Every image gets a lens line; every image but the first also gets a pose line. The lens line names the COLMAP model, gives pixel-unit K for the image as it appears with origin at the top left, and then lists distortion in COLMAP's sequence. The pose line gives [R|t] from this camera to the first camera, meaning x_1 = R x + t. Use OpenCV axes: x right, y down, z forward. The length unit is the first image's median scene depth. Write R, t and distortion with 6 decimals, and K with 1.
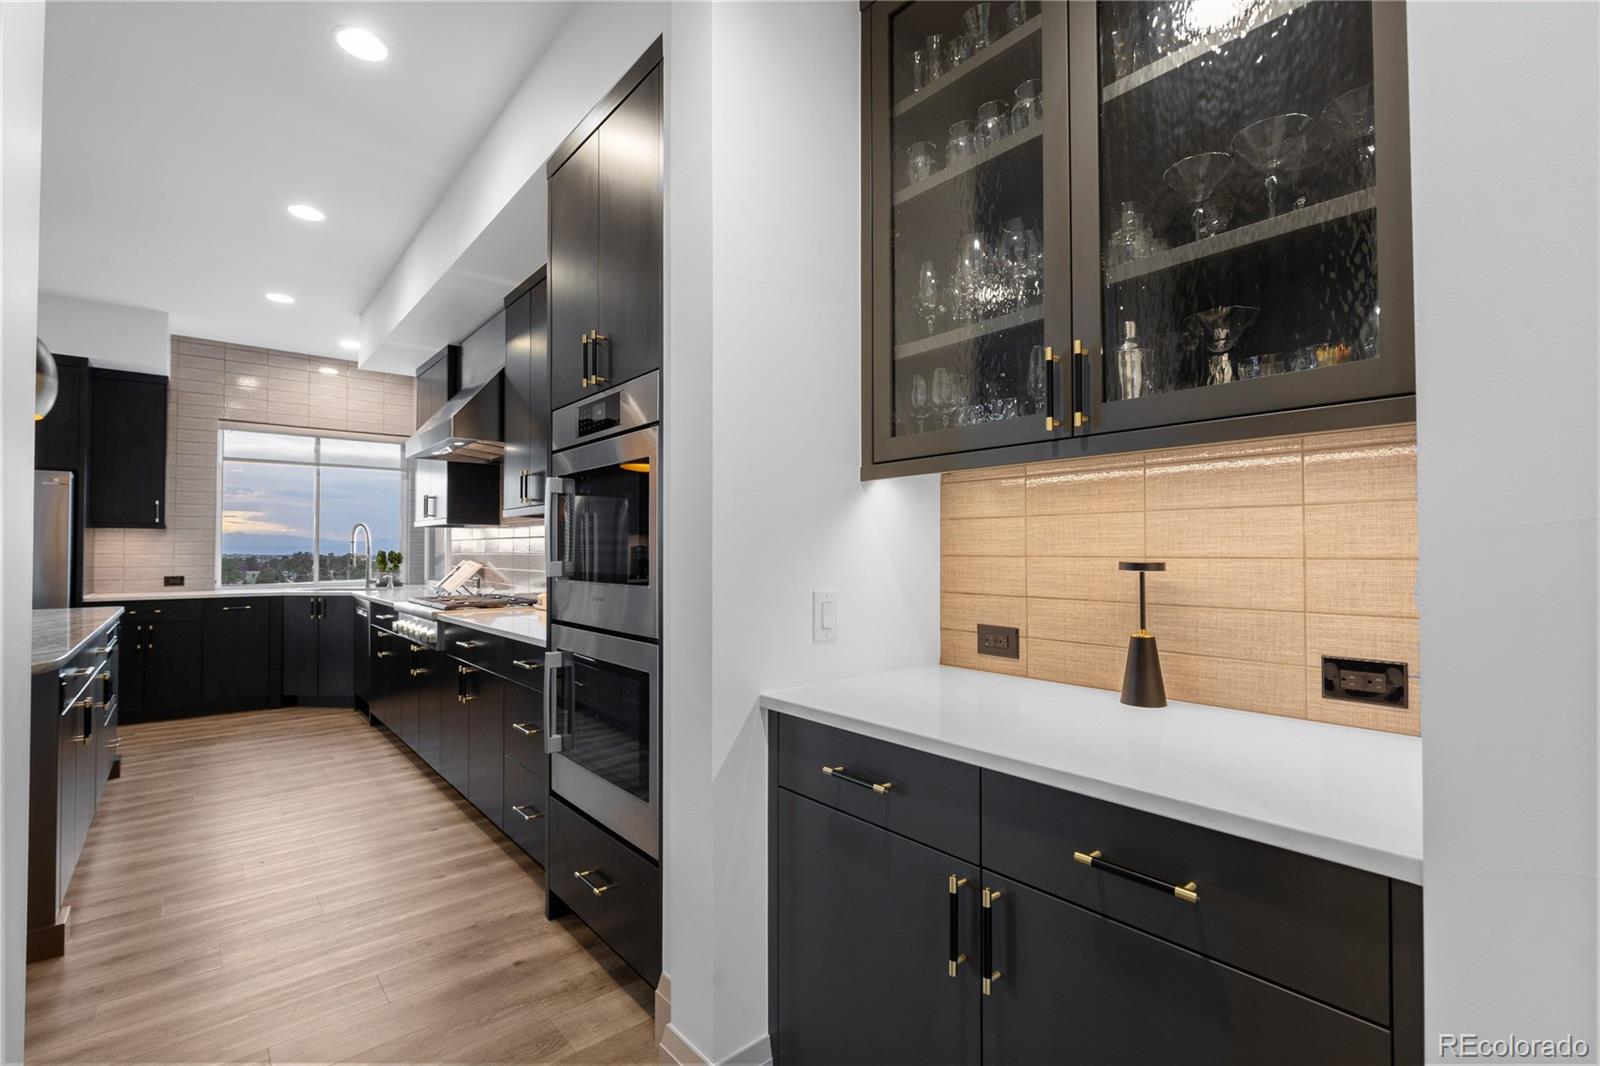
lens RADIAL K [[717.4, 0, 802.4], [0, 717.4, 541.7], [0, 0, 1]] dist [0.006499, -0.000486]
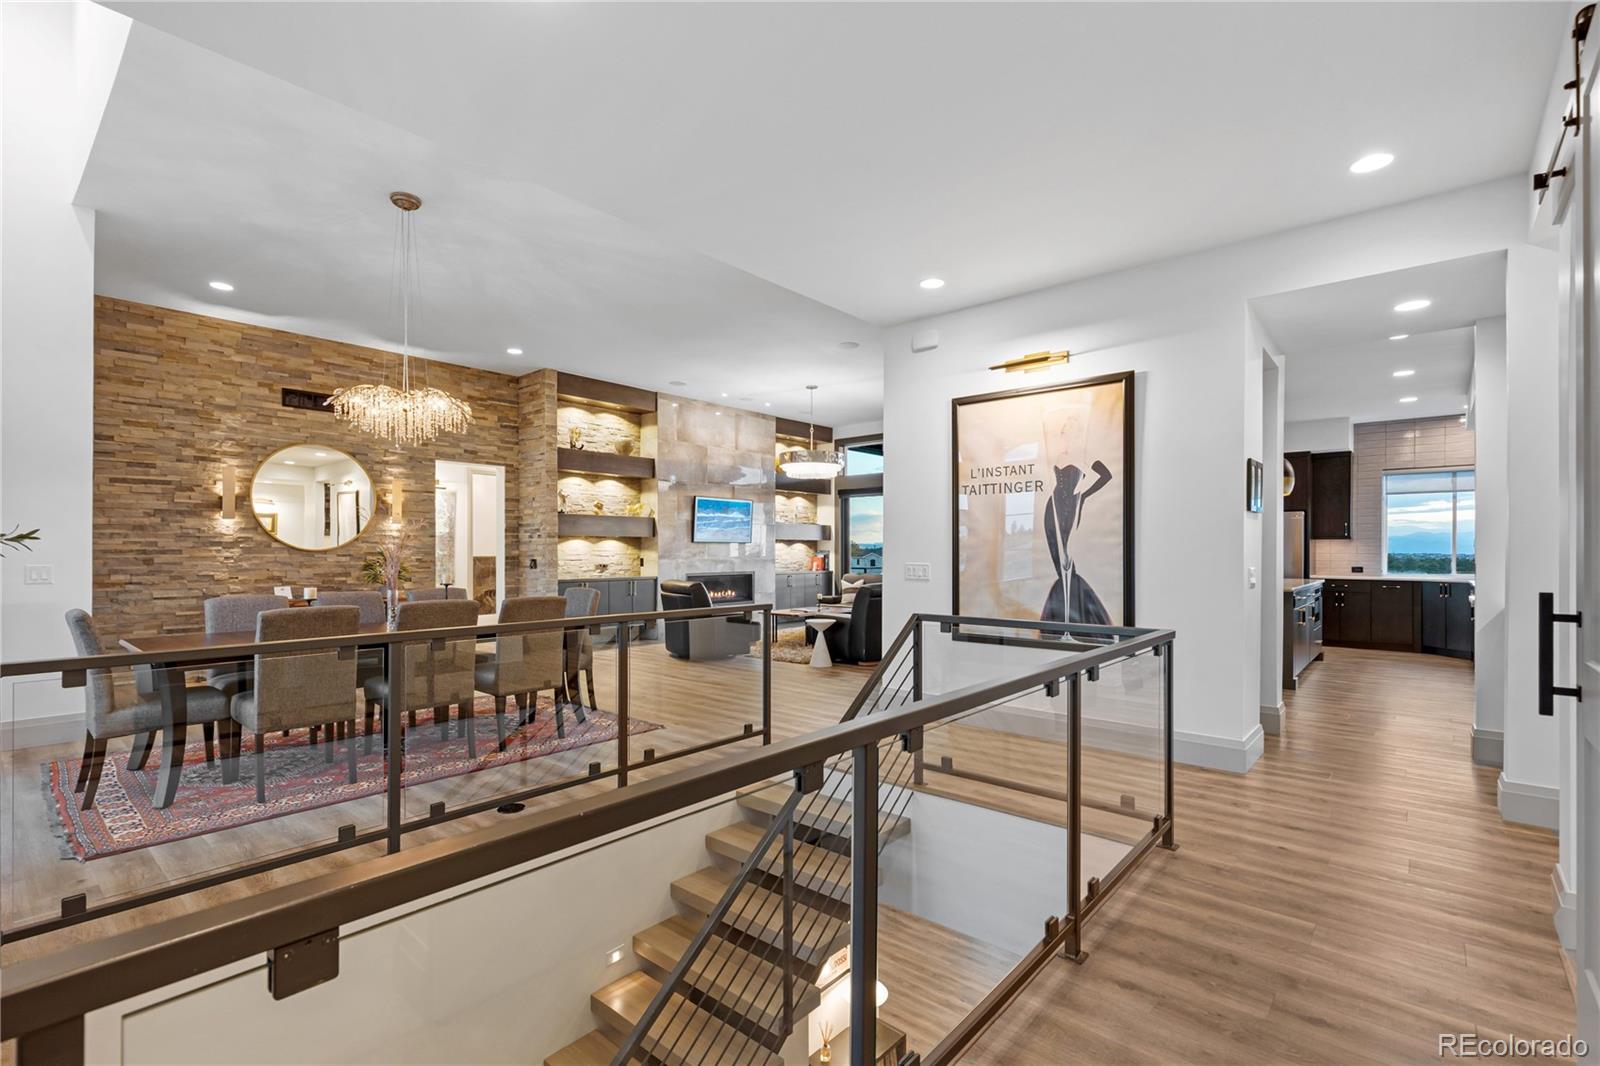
lens RADIAL K [[717.4, 0, 802.4], [0, 717.4, 541.7], [0, 0, 1]] dist [0.006499, -0.000486]
pose [[0.145346, -0.005312, -0.989367, 0.612048], [0.010087, 0.999942, -0.003887, -0.017136], [0.989330, -0.009415, 0.145391, -0.534526]]
